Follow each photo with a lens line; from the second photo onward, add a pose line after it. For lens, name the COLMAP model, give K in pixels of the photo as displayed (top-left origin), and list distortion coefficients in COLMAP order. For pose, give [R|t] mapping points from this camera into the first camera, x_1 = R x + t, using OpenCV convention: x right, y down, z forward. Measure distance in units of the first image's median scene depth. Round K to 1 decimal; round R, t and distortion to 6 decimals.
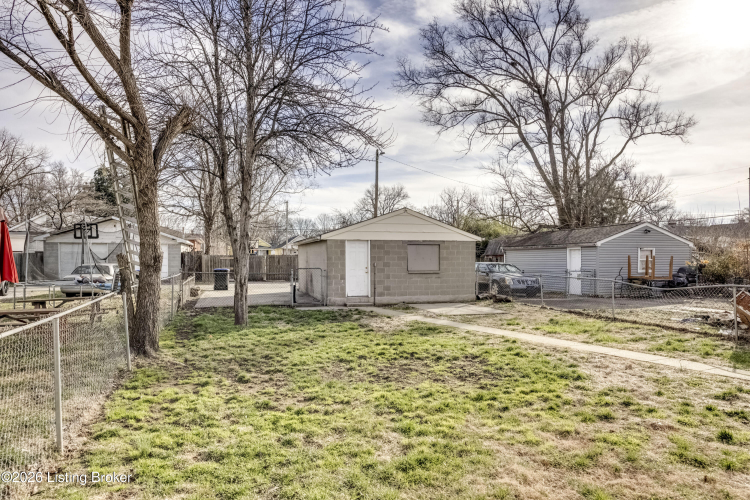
lens RADIAL K [[505.7, 0, 380.1], [0, 505.7, 264.6], [0, 0, 1]] dist [0.000783, -0.000491]
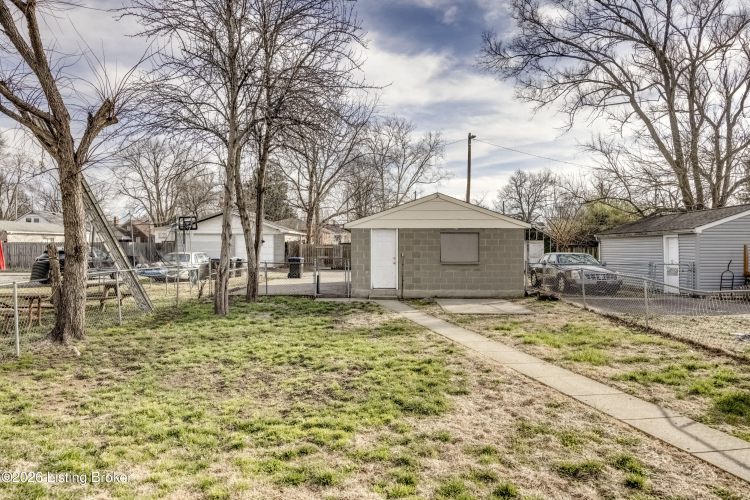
lens RADIAL K [[492.7, 0, 375.2], [0, 492.7, 252.4], [0, 0, 1]] dist [-0.004051, 0.002364]
pose [[0.946556, 0.005200, -0.322498, 0.186019], [-0.005555, 0.999985, -0.000179, -0.003158], [0.322492, 0.001961, 0.946570, 0.097720]]
